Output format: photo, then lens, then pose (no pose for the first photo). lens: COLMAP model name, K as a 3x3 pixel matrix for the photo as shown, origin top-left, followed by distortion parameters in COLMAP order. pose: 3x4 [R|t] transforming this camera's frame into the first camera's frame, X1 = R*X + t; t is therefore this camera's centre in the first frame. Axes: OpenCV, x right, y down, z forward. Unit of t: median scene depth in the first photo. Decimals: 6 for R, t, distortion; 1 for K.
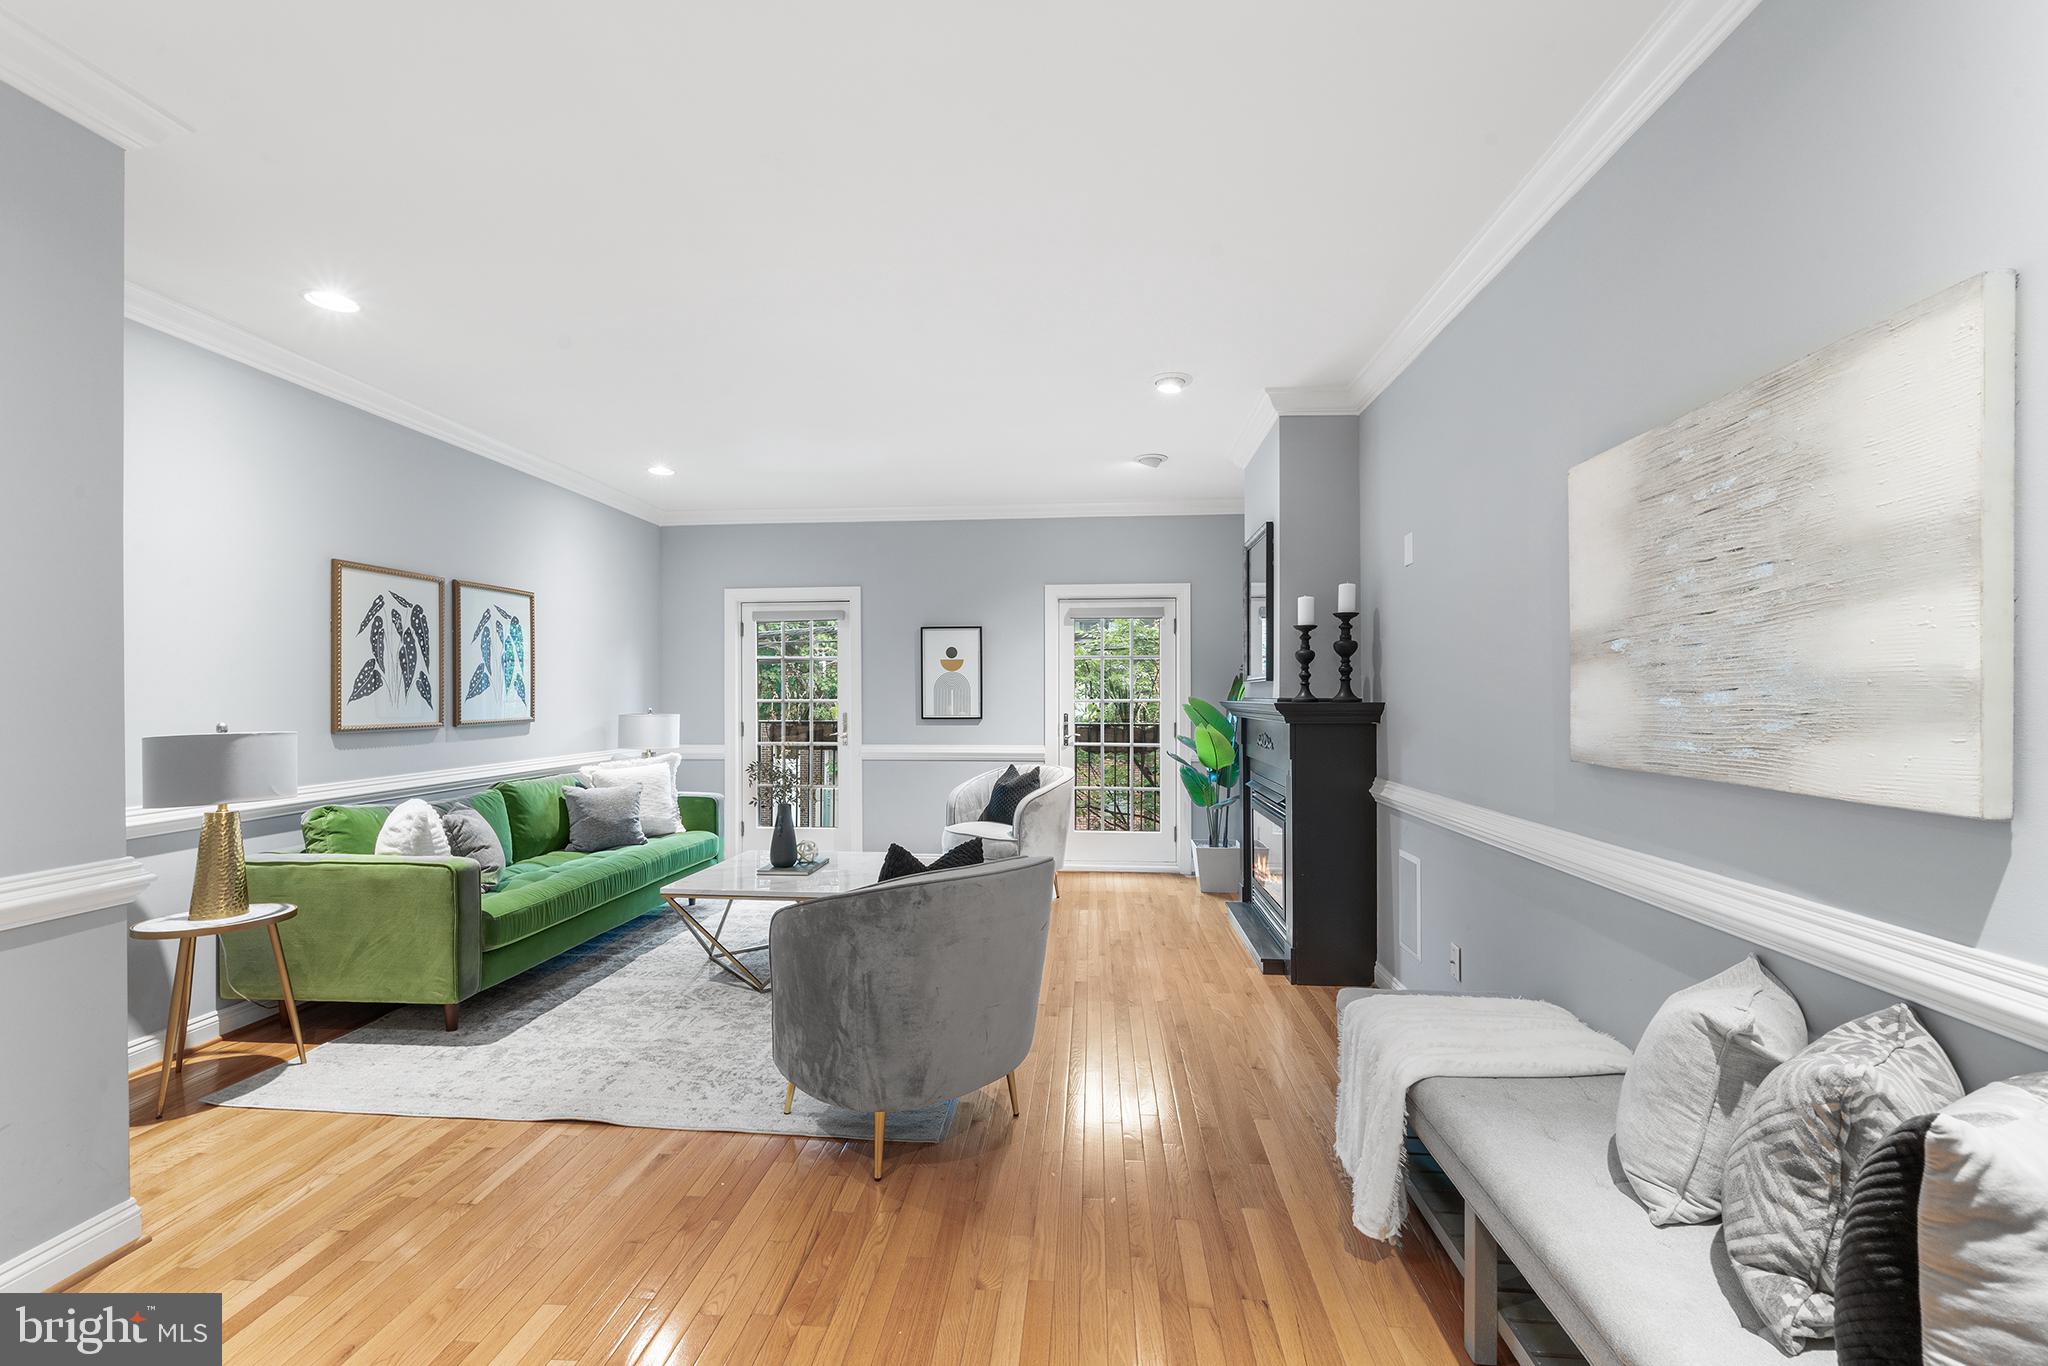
lens RADIAL K [[836.4, 0, 1026.1], [0, 836.4, 692.0], [0, 0, 1]] dist [0.000689, 0.000462]
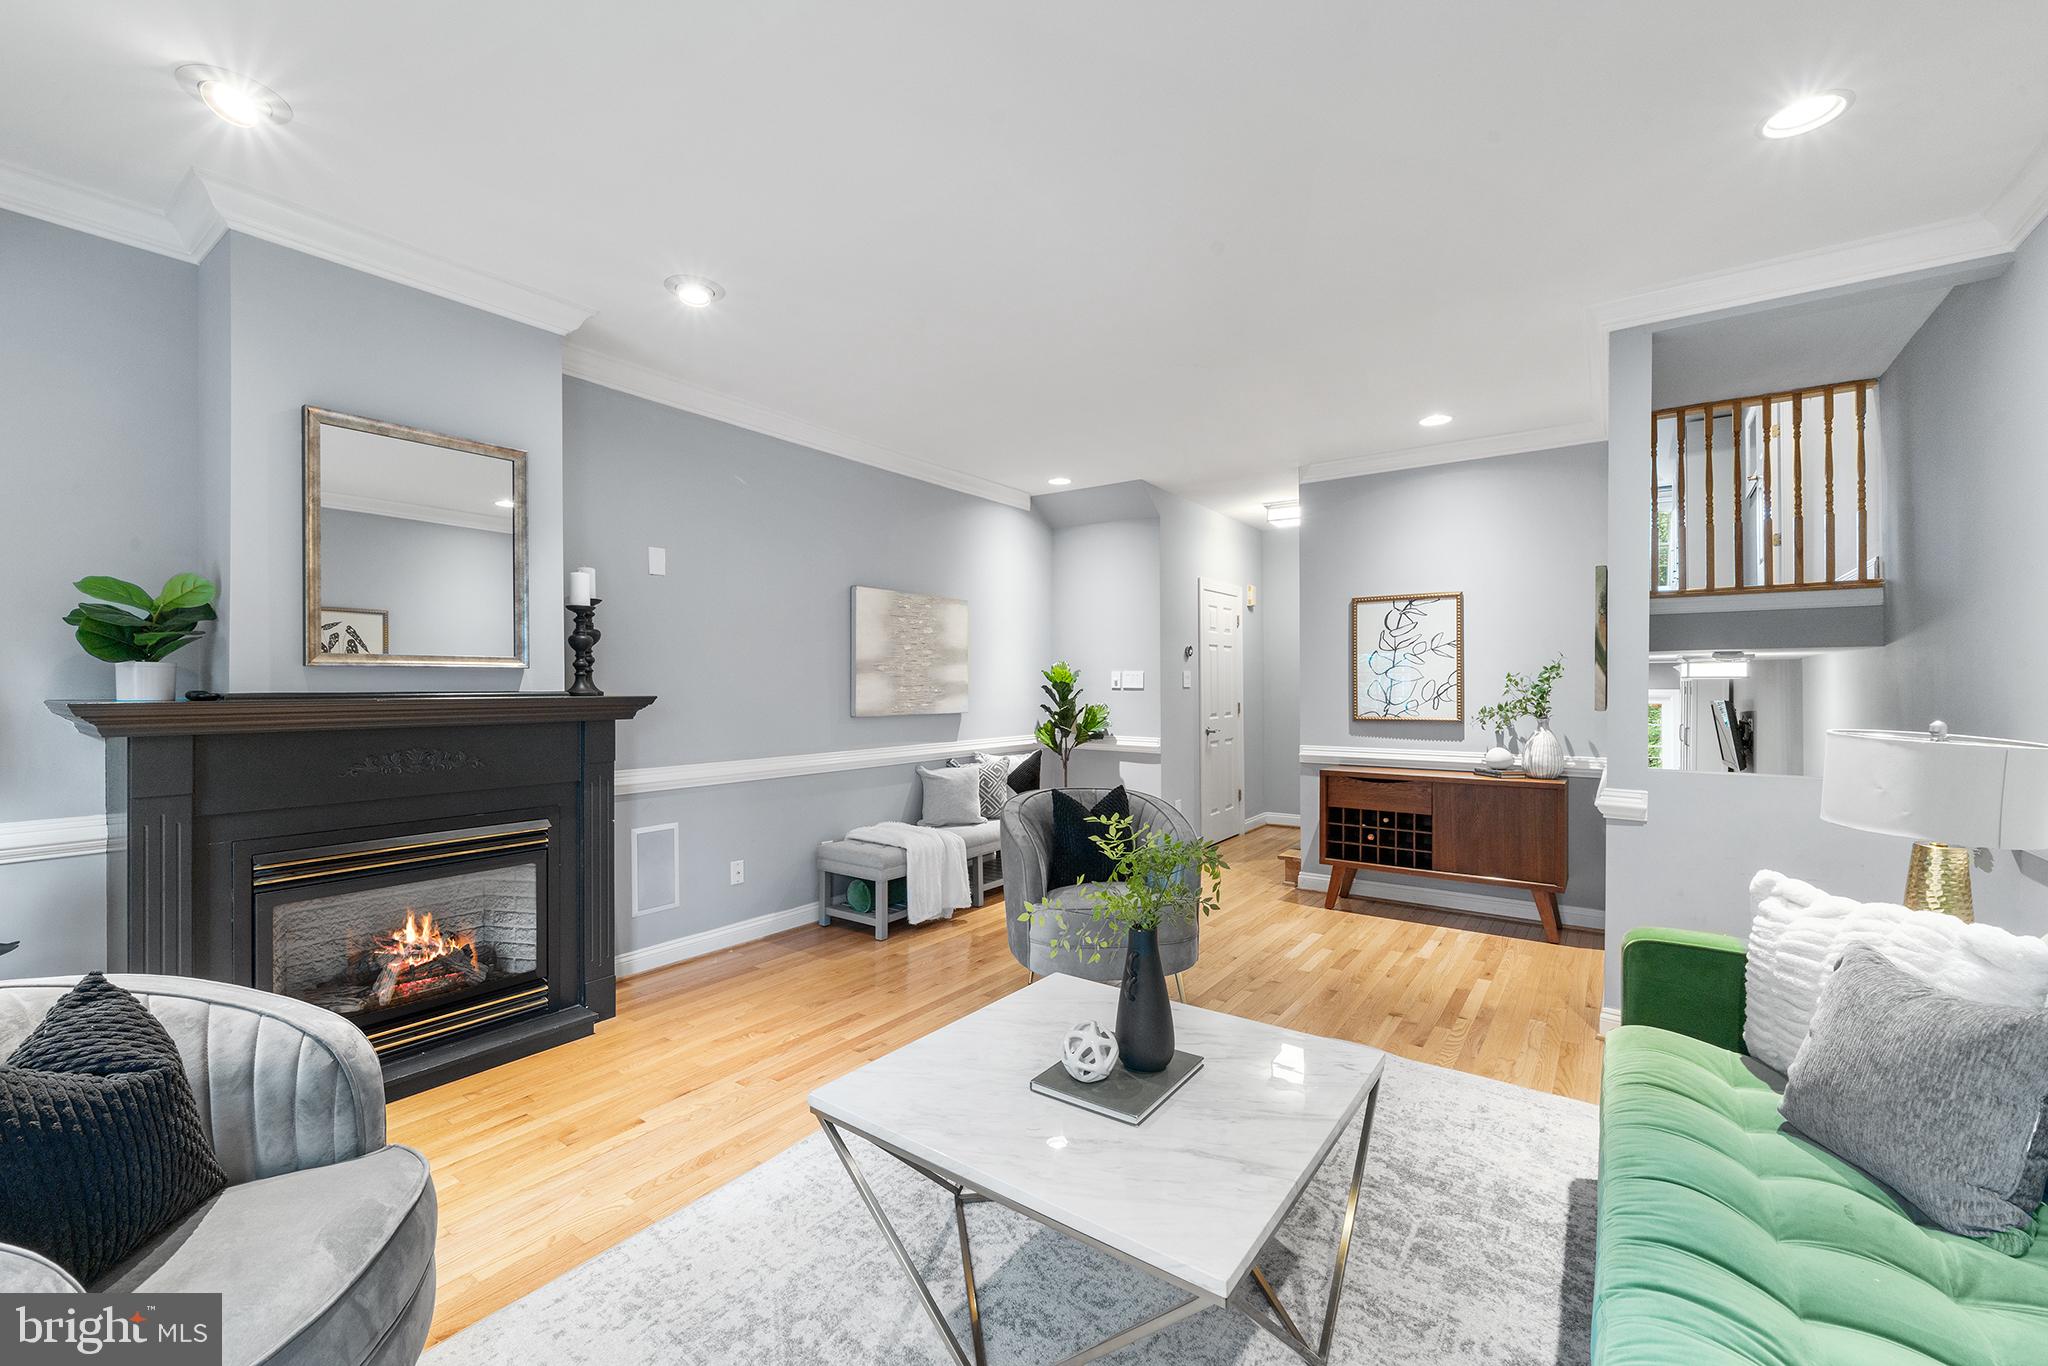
lens RADIAL K [[836.4, 0, 1020.8], [0, 836.4, 685.7], [0, 0, 1]] dist [0.000689, 0.000462]
pose [[-0.856126, 0.003579, 0.516754, -1.024448], [0.000816, 0.999984, -0.005574, 0.014033], [-0.516766, -0.004351, -0.856116, 3.139071]]
